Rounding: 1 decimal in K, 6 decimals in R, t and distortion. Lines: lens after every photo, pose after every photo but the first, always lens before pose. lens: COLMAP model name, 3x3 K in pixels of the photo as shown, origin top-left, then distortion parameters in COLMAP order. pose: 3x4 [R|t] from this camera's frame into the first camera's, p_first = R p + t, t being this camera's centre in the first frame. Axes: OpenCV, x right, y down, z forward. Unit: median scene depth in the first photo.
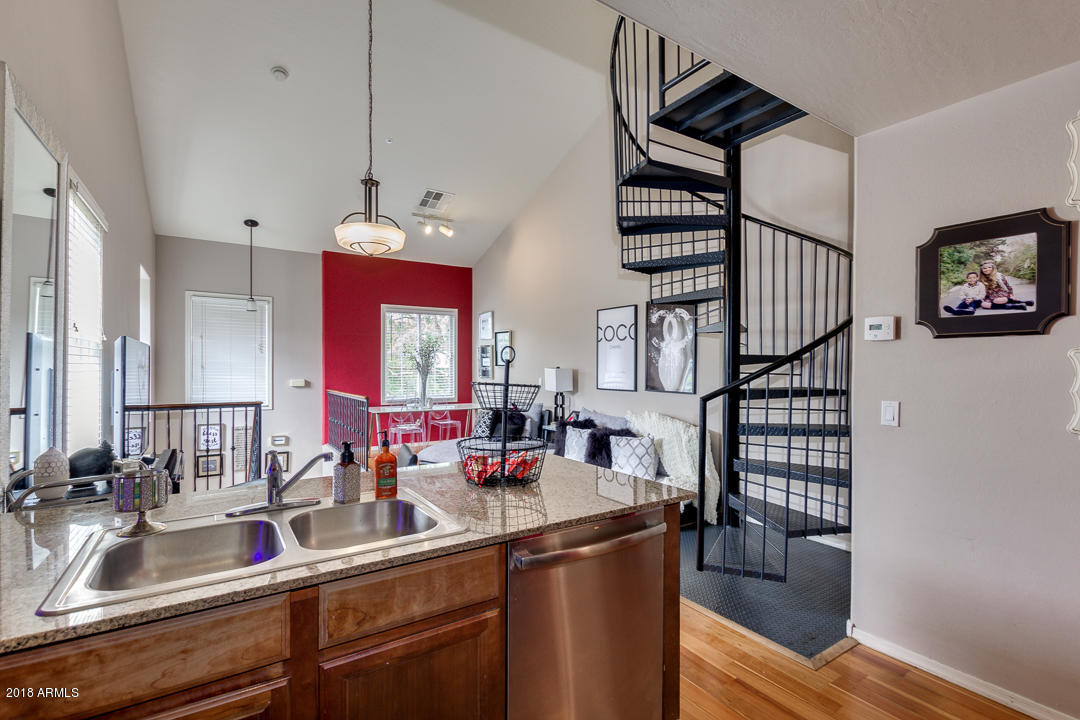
lens RADIAL K [[494.1, 0, 544.6], [0, 494.1, 364.4], [0, 0, 1]] dist [0.000905, 0.000033]
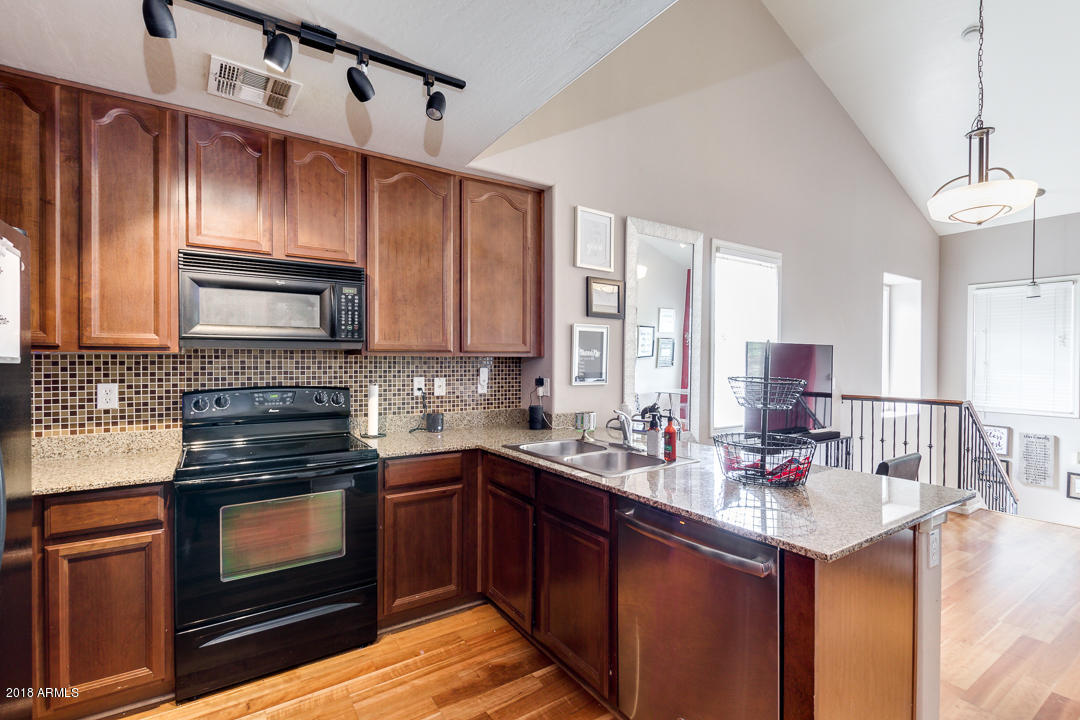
lens RADIAL K [[494.1, 0, 544.6], [0, 494.1, 364.4], [0, 0, 1]] dist [0.000905, 0.000033]
pose [[0.000941, 0.005640, -0.999984, 0.810824], [0.000188, 0.999984, 0.005640, 0.004508], [1.000000, -0.000194, 0.000940, 0.542622]]
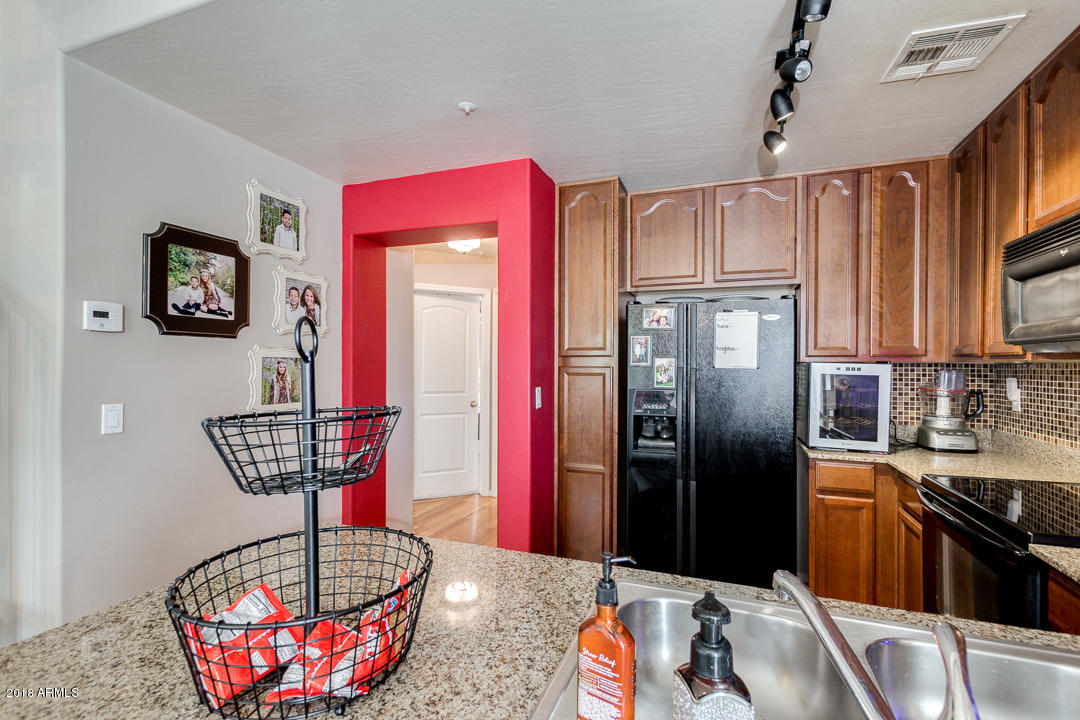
lens RADIAL K [[494.1, 0, 544.6], [0, 494.1, 364.4], [0, 0, 1]] dist [0.000905, 0.000033]
pose [[-0.583055, -0.005839, 0.812412, -0.473380], [-0.008387, 0.999964, 0.001168, -0.000882], [-0.812390, -0.006133, -0.583083, 1.013742]]
